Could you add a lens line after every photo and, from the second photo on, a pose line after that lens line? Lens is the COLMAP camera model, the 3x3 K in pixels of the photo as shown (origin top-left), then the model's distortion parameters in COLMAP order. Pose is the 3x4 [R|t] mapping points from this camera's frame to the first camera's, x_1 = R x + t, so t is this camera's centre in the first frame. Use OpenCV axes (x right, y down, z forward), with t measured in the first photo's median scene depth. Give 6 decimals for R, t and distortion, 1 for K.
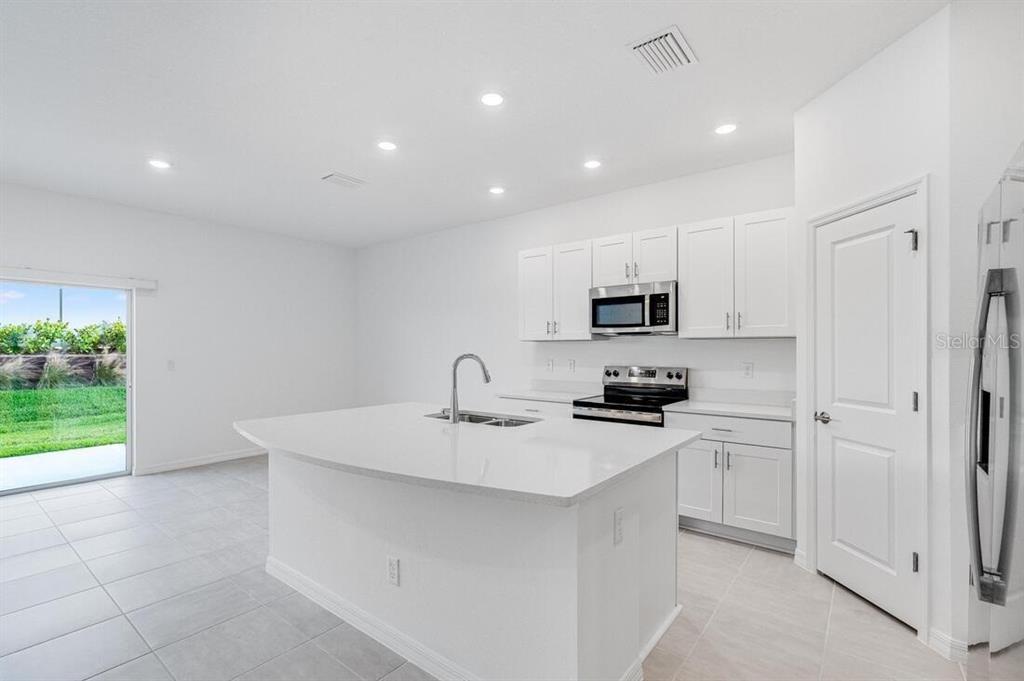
lens RADIAL K [[485.8, 0, 486.3], [0, 485.8, 349.2], [0, 0, 1]] dist [0.001037, 0.000324]
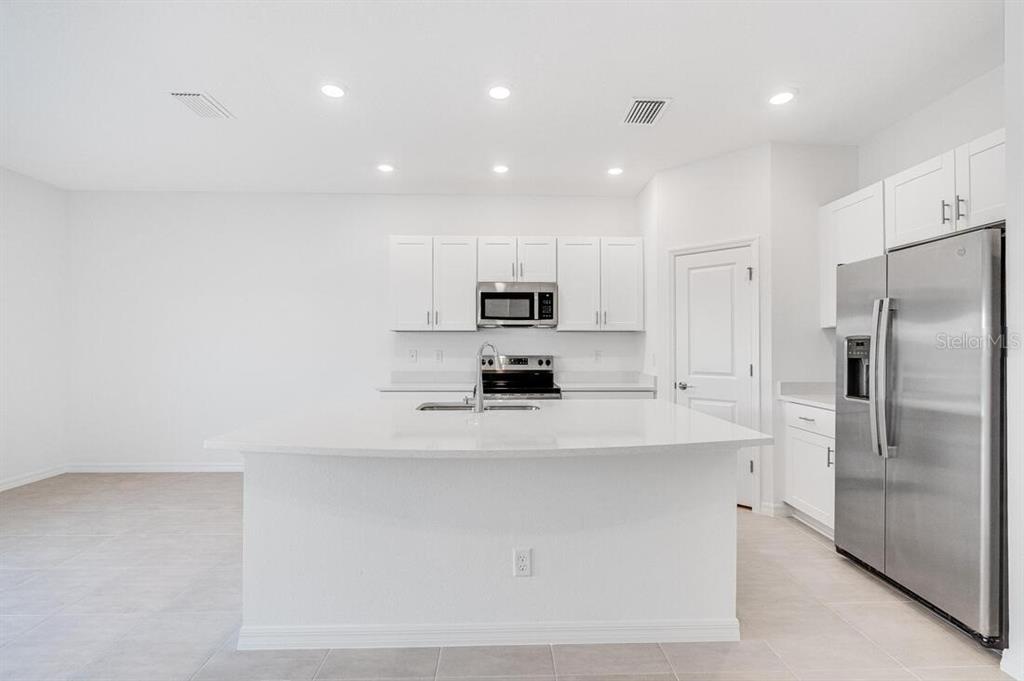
lens RADIAL K [[496.1, 0, 512.0], [0, 496.1, 340.5], [0, 0, 1]] dist [-0.000897, 0.000074]
pose [[0.744575, 0.008186, 0.667489, -0.501625], [-0.002618, 0.999953, -0.009343, 0.013559], [-0.667534, 0.005209, 0.744561, 0.160439]]
